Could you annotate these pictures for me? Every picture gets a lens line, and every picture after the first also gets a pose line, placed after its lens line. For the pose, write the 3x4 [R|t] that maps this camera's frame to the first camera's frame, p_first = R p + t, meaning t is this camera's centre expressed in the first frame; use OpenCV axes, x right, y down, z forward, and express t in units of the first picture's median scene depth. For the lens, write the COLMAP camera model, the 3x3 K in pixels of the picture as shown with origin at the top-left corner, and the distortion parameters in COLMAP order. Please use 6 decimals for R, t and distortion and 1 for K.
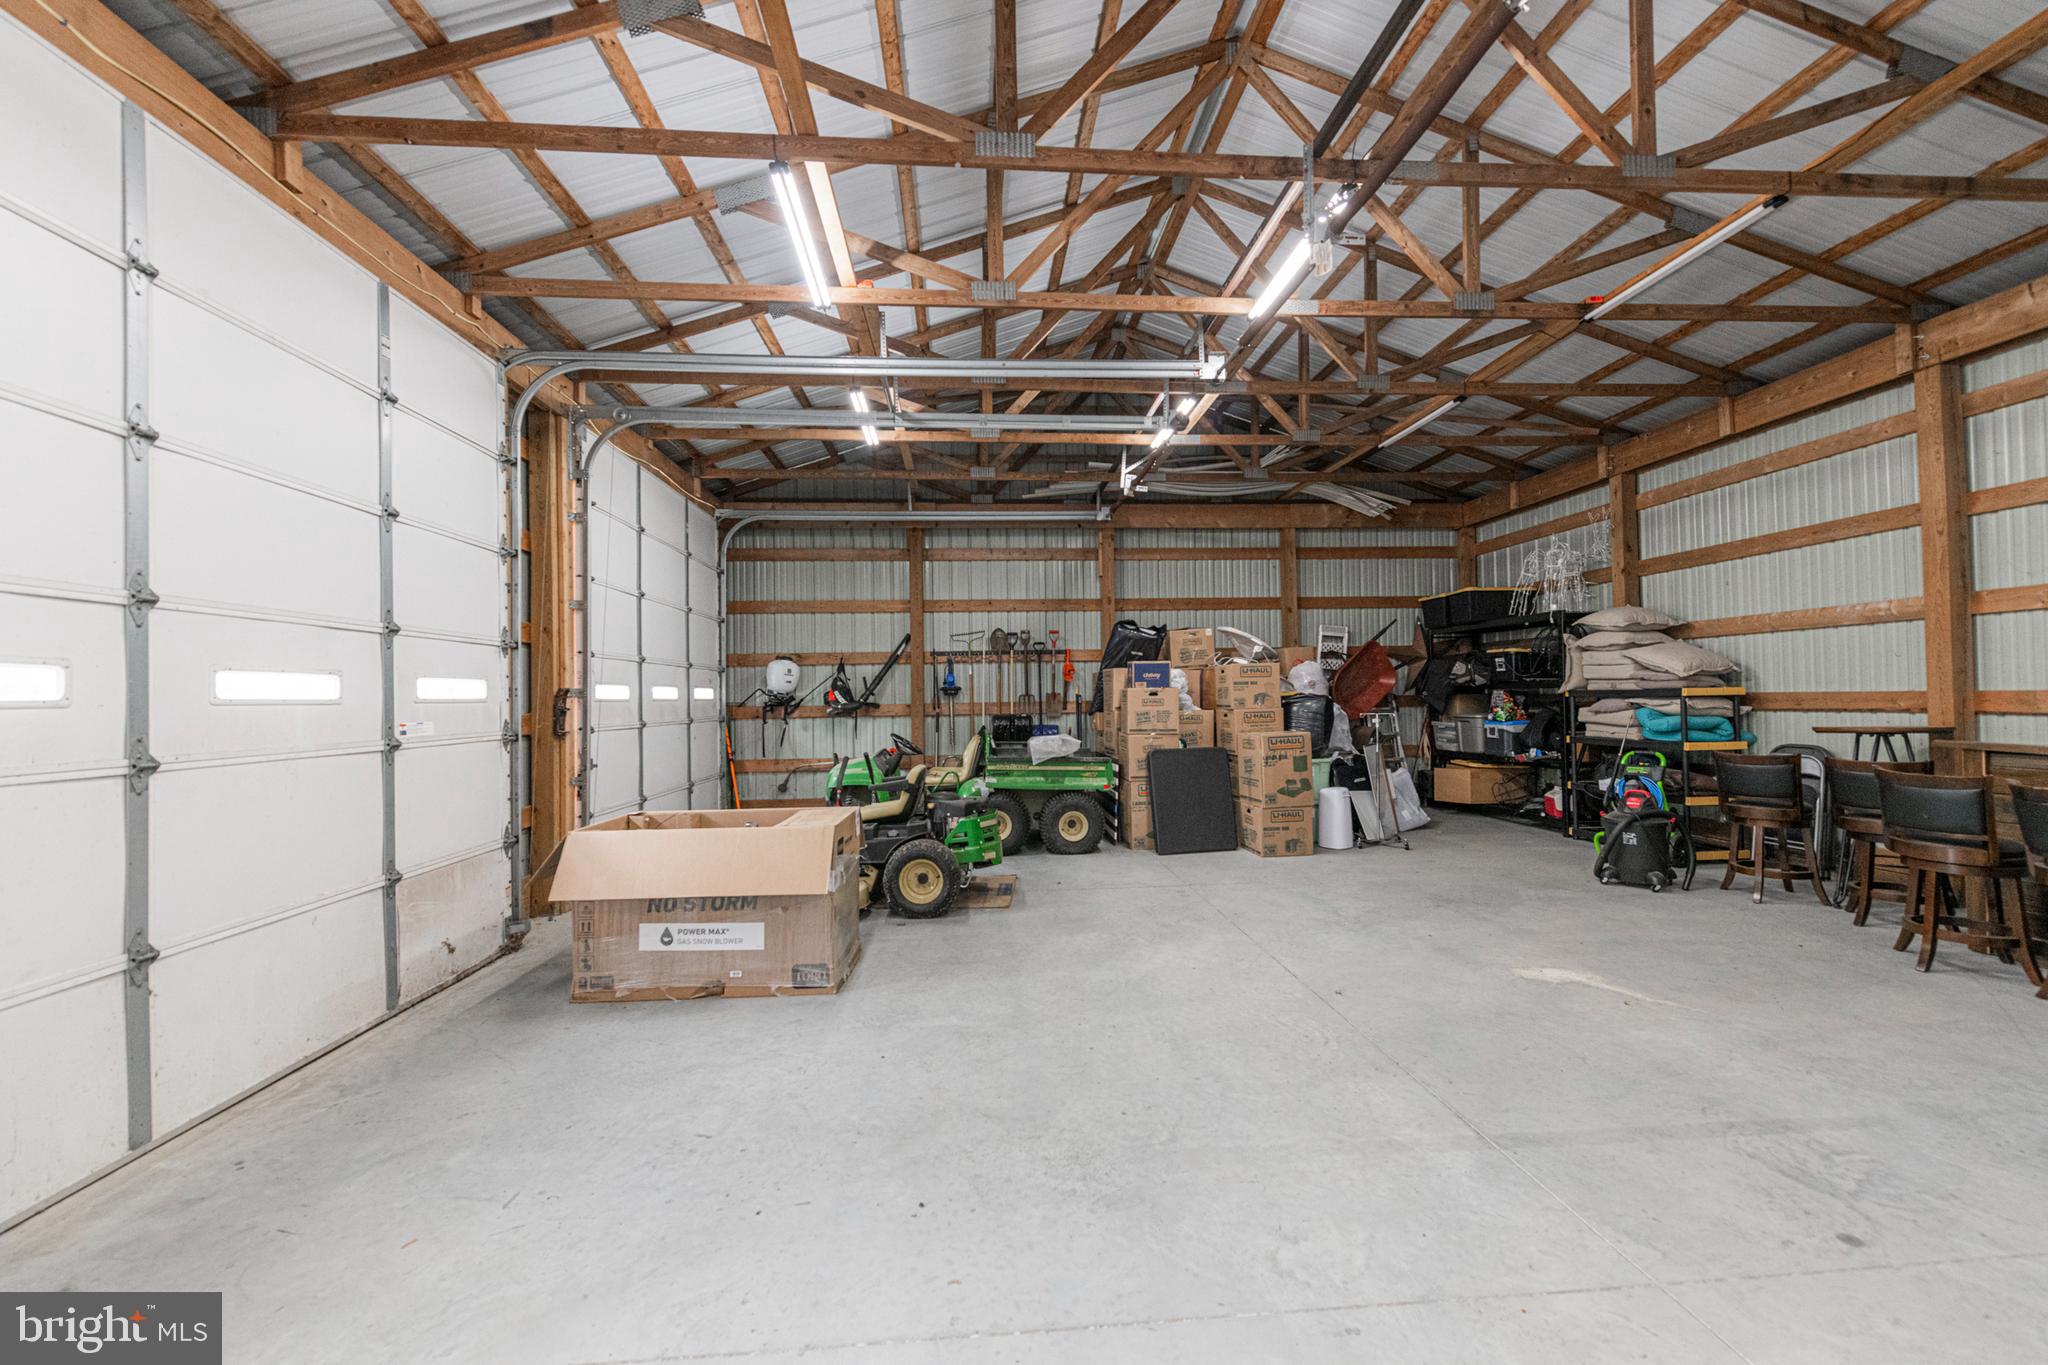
lens RADIAL K [[798.8, 0, 1030.0], [0, 798.8, 684.0], [0, 0, 1]] dist [0.013392, -0.004764]
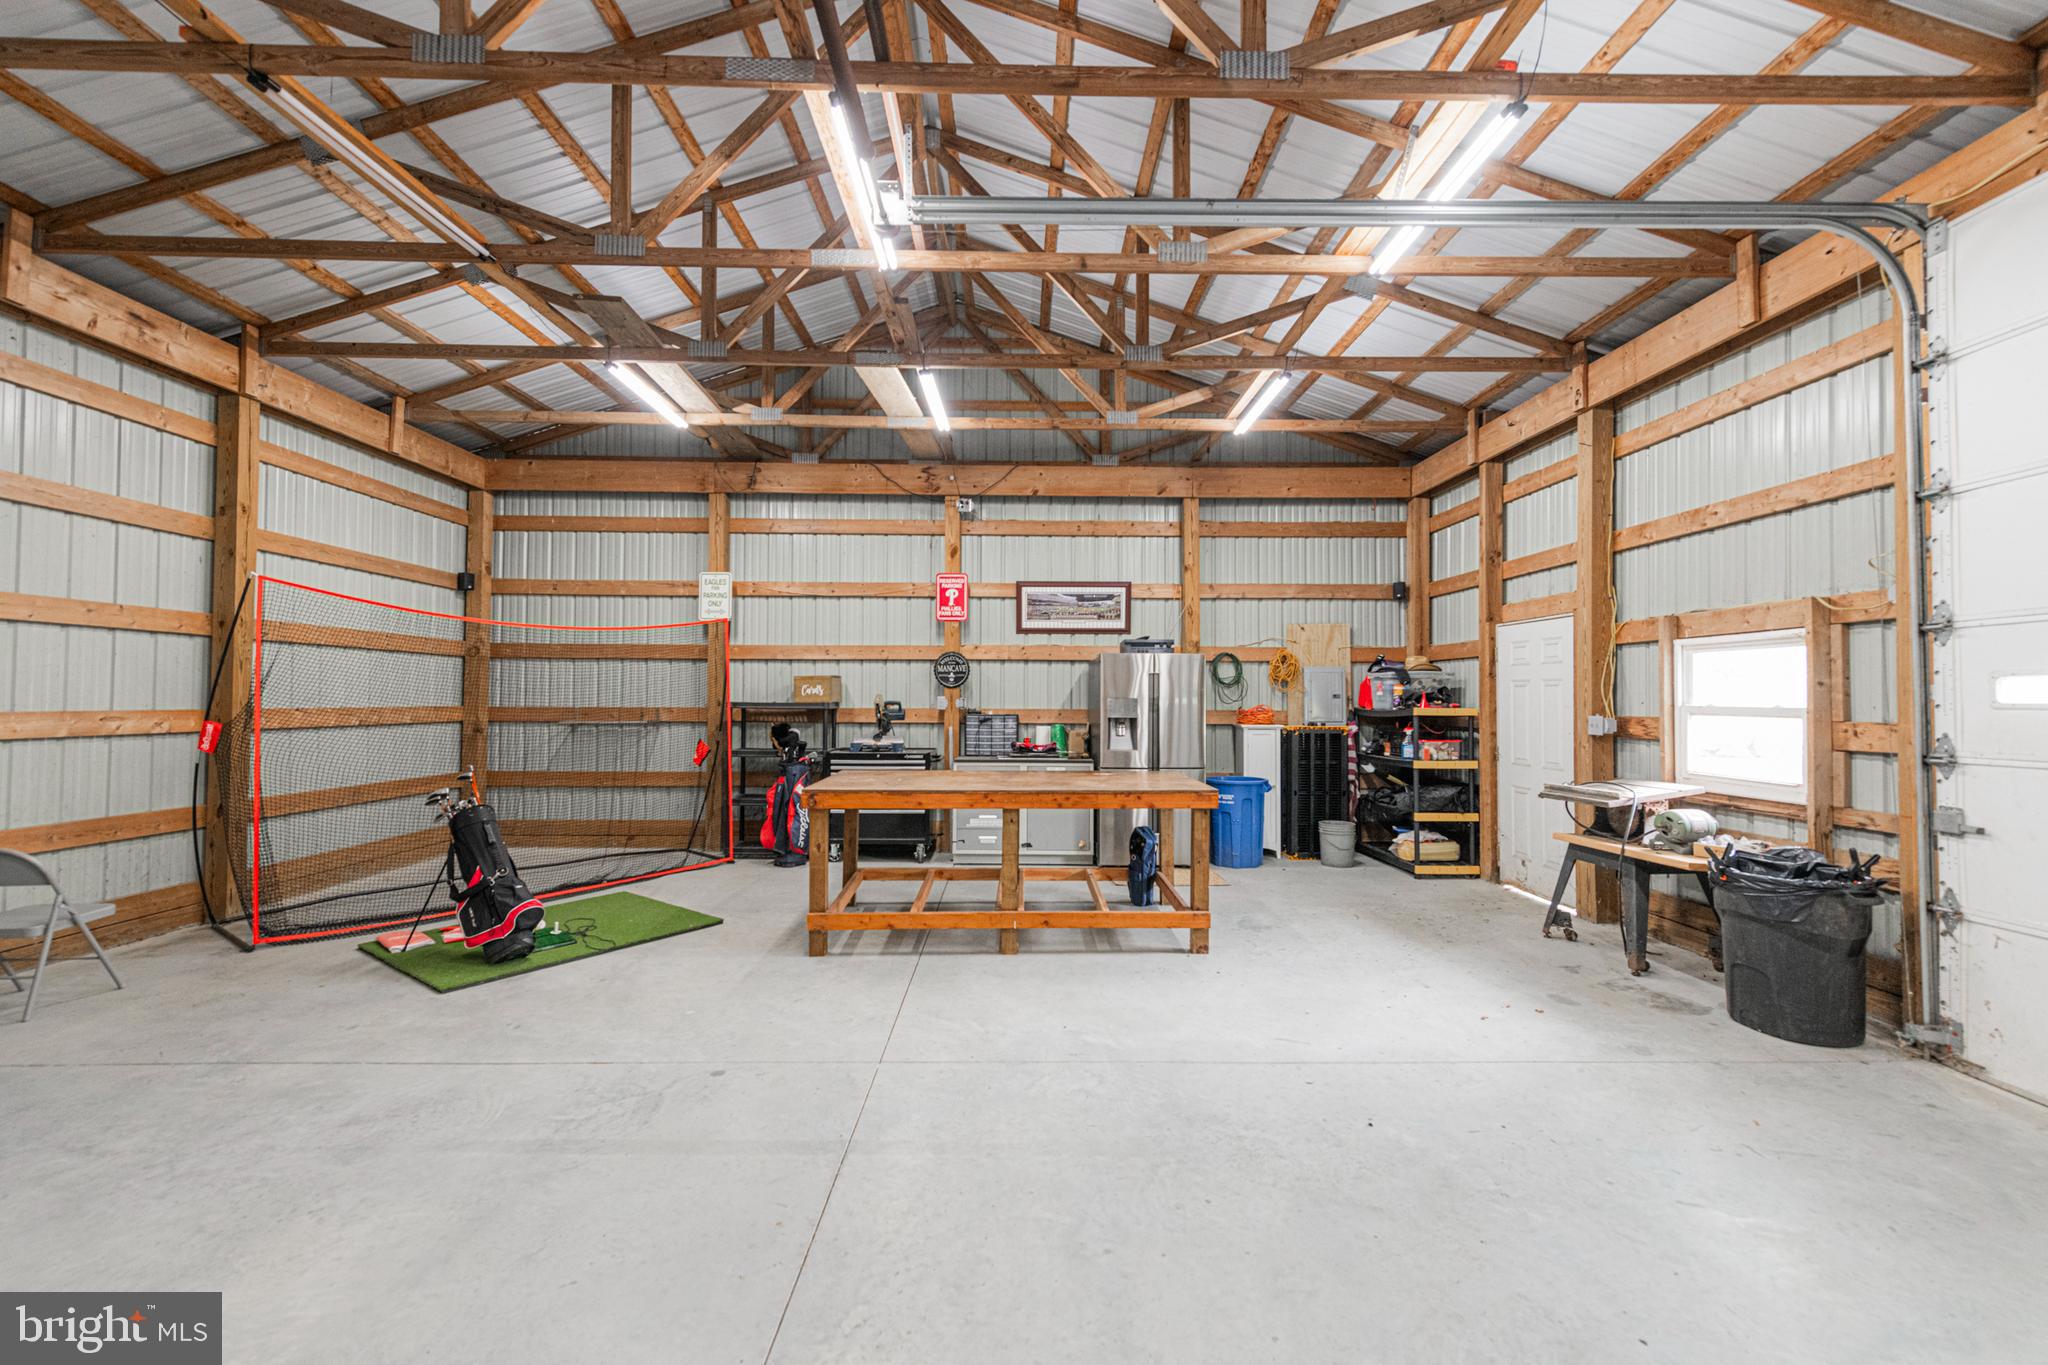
lens RADIAL K [[798.8, 0, 1030.0], [0, 798.8, 684.0], [0, 0, 1]] dist [0.013392, -0.004764]
pose [[-0.997965, 0.013231, 0.062375, 0.255355], [0.010821, 0.999188, -0.038815, 0.016930], [-0.062838, -0.038061, -0.997298, 1.956716]]
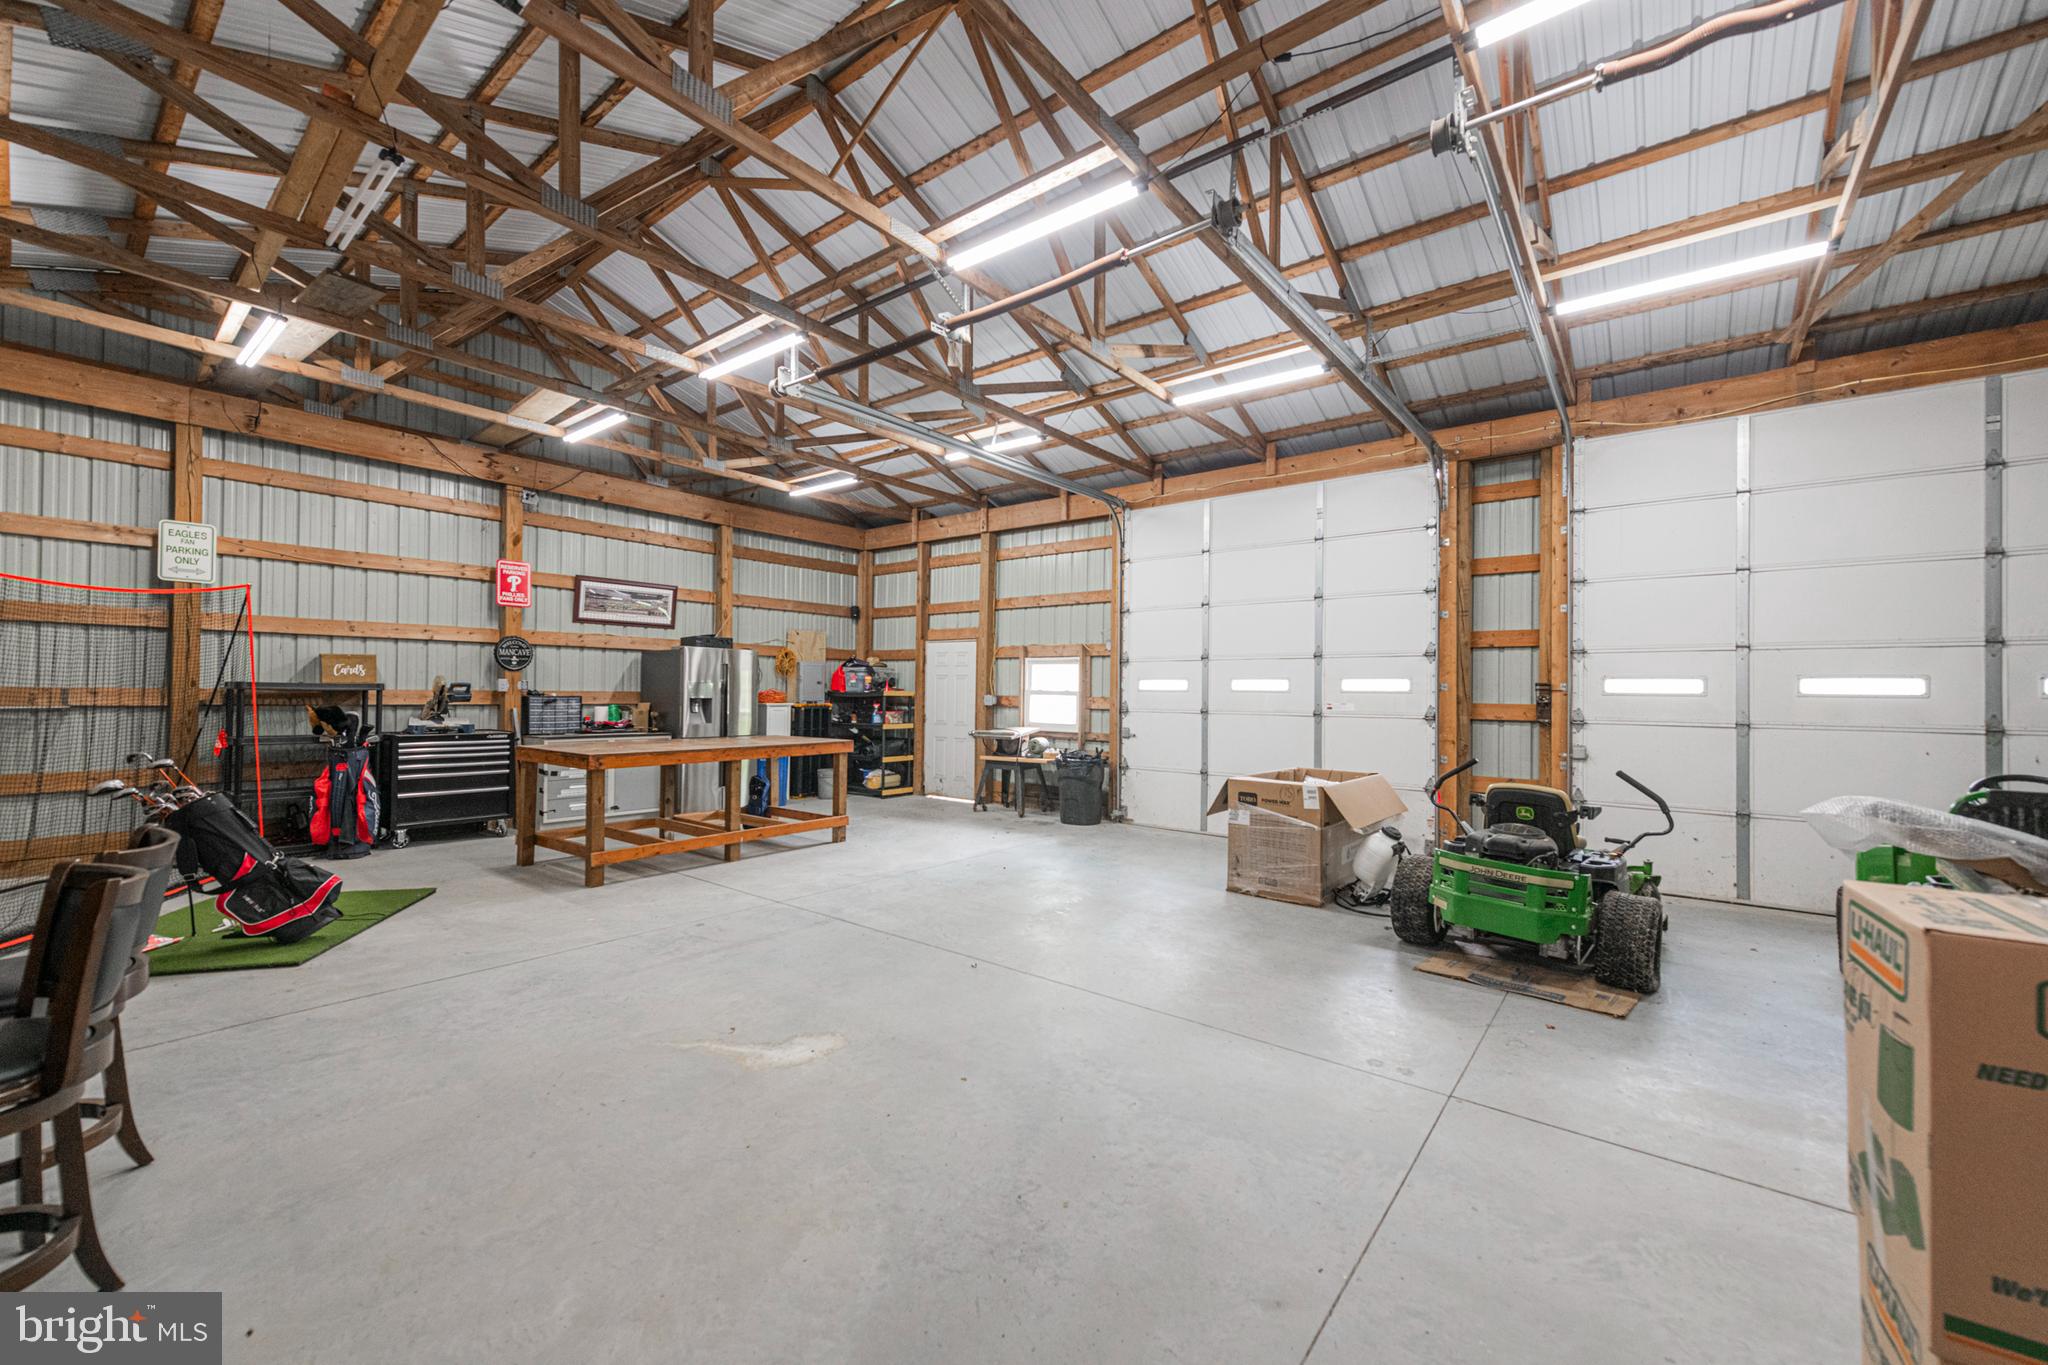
lens RADIAL K [[798.8, 0, 1030.0], [0, 798.8, 684.0], [0, 0, 1]] dist [0.013392, -0.004764]
pose [[-0.677956, 0.001992, -0.735100, 1.630026], [0.011959, 0.999894, -0.008320, 0.014522], [0.735005, -0.014432, -0.677908, 2.584312]]
